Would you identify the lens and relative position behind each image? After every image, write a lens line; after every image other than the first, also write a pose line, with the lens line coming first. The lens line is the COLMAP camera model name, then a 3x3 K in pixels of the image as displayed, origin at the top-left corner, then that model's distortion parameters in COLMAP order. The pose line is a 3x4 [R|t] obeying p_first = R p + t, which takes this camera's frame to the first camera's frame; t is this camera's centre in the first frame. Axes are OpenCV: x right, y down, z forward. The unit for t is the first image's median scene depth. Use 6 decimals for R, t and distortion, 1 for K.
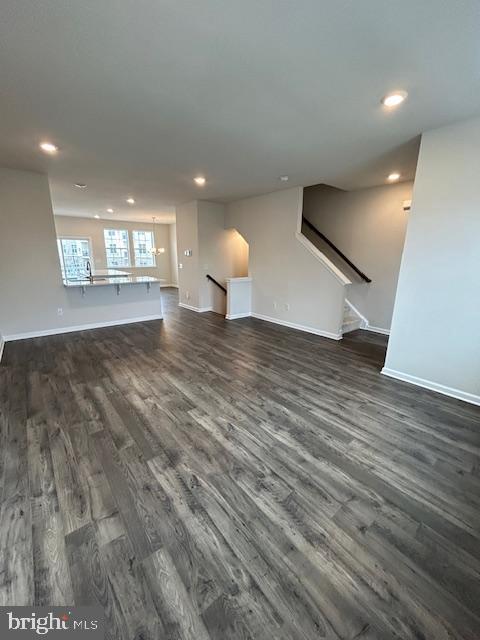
lens RADIAL K [[262.8, 0, 242.3], [0, 262.8, 322.1], [0, 0, 1]] dist [-0.002621, 0.000347]
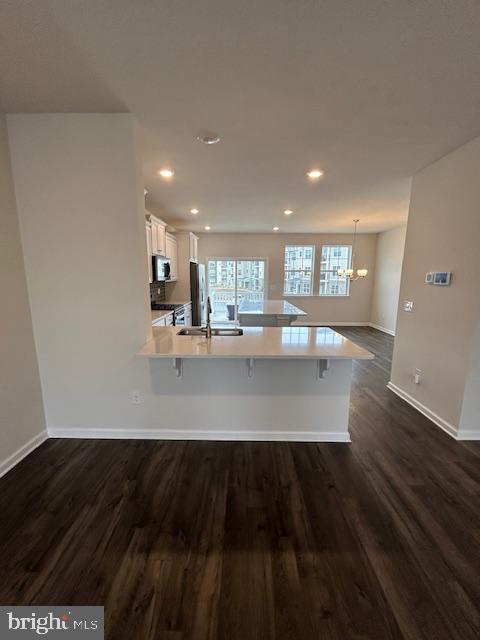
lens RADIAL K [[262.8, 0, 237.6], [0, 262.8, 317.6], [0, 0, 1]] dist [-0.002621, 0.000347]
pose [[0.758610, 0.093027, -0.644869, -0.103159], [-0.156267, 0.986844, -0.041469, -0.082285], [0.632527, 0.132231, 0.763167, 0.302420]]
